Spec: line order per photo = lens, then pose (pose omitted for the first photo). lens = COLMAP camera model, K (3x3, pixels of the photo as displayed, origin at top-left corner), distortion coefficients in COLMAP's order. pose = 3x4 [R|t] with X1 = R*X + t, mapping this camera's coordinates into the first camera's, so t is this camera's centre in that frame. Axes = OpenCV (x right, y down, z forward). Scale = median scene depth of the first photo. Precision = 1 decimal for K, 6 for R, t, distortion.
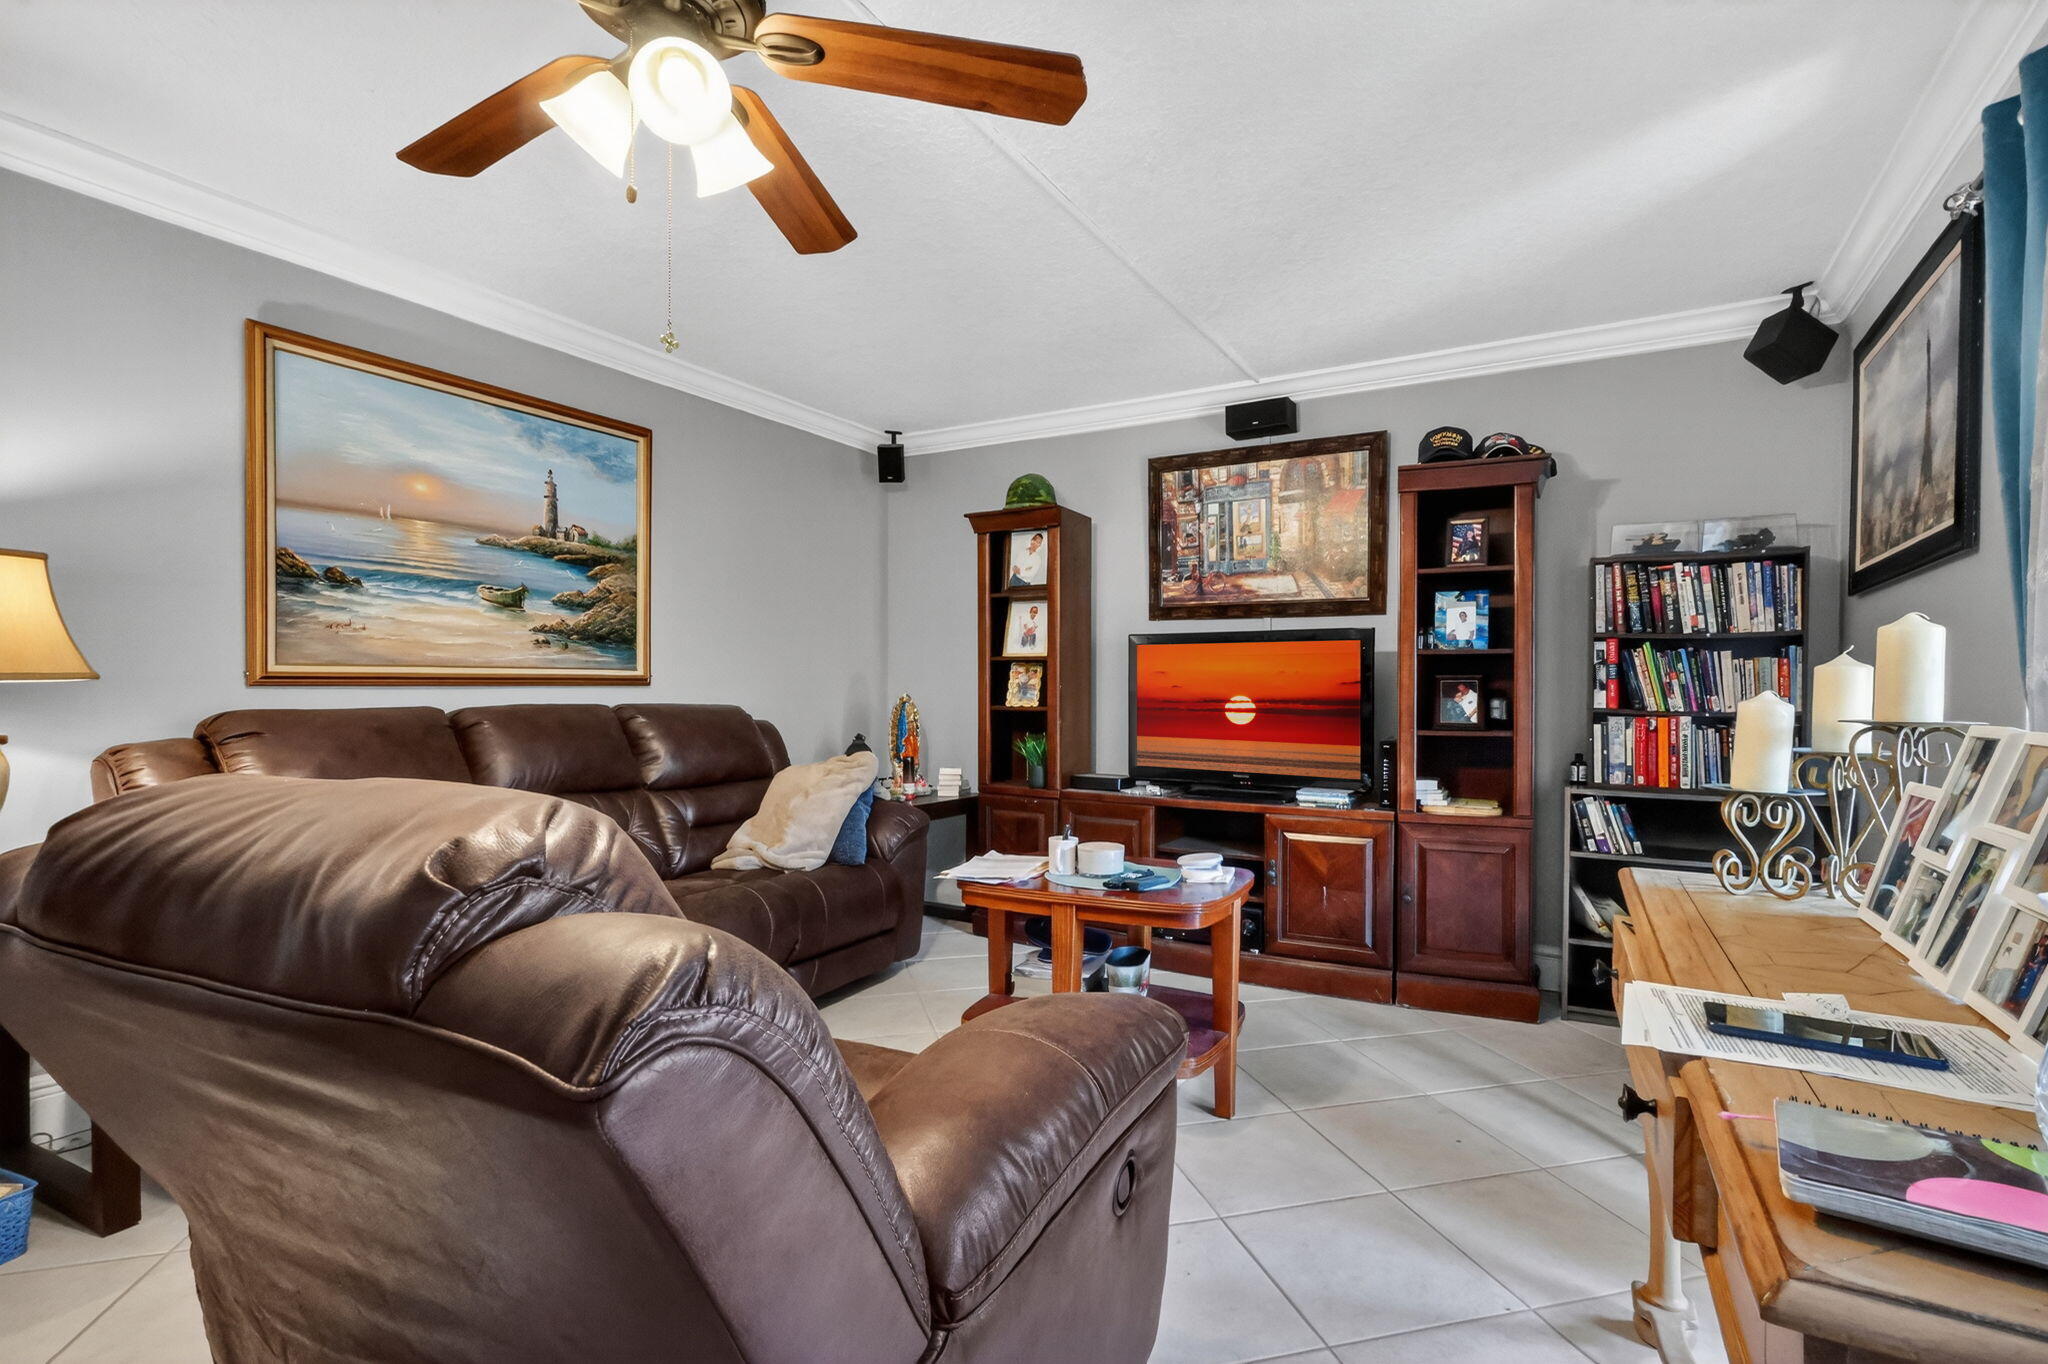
lens RADIAL K [[970.1, 0, 1021.5], [0, 970.1, 703.9], [0, 0, 1]] dist [0.005150, -0.000201]
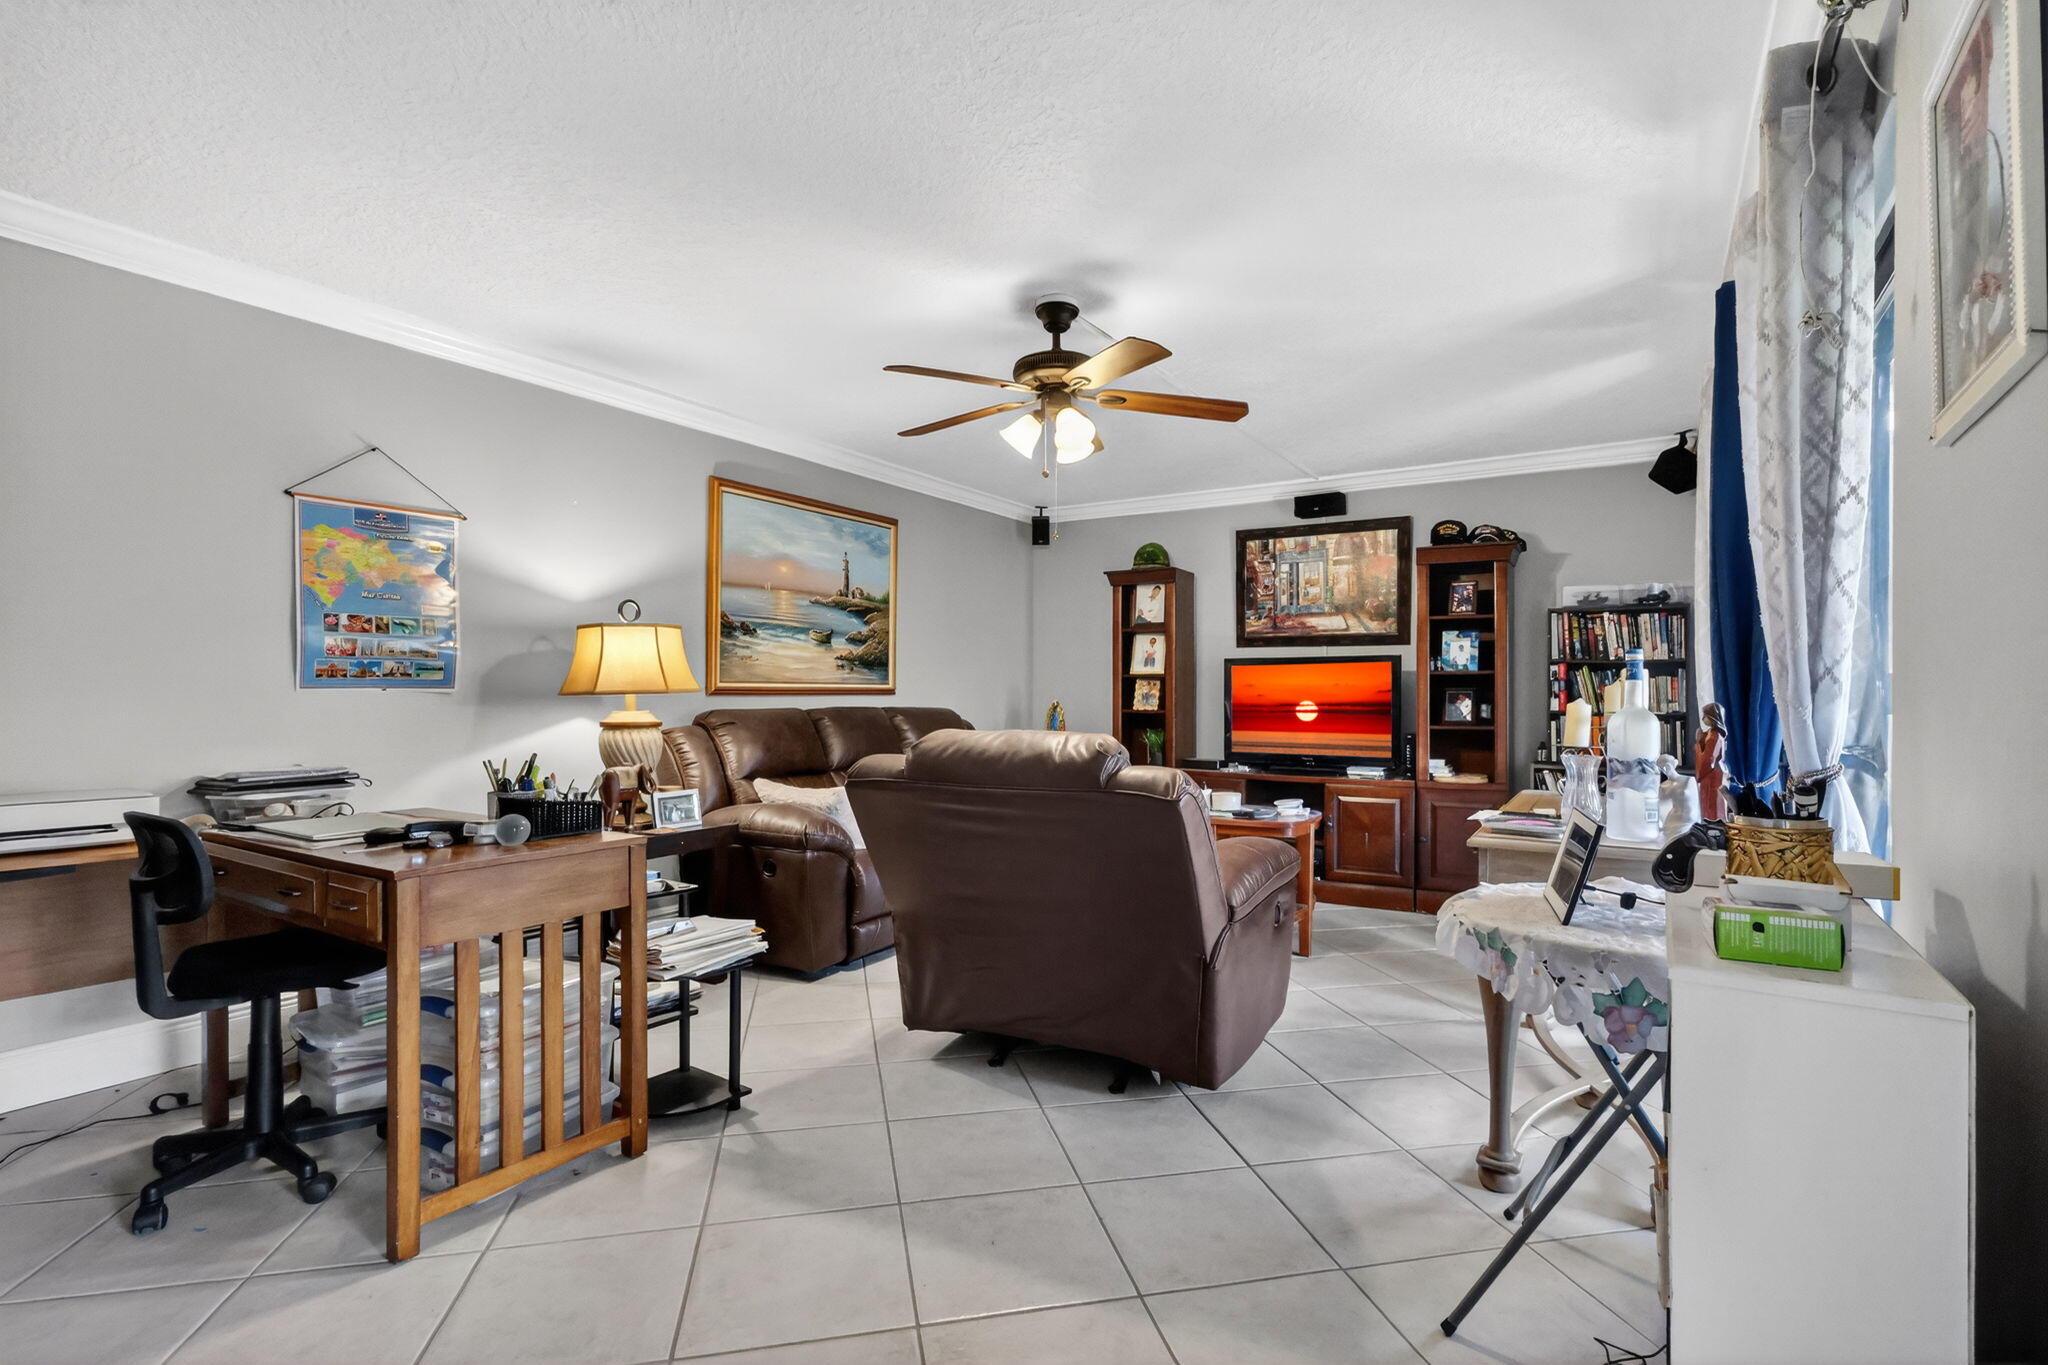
lens RADIAL K [[970.1, 0, 1021.5], [0, 970.1, 704.4], [0, 0, 1]] dist [0.005150, -0.000201]
pose [[0.999291, 0.000231, -0.037662, -0.147787], [-0.000552, 0.999964, -0.008509, 0.007912], [0.037658, 0.008524, 0.999254, -0.468834]]
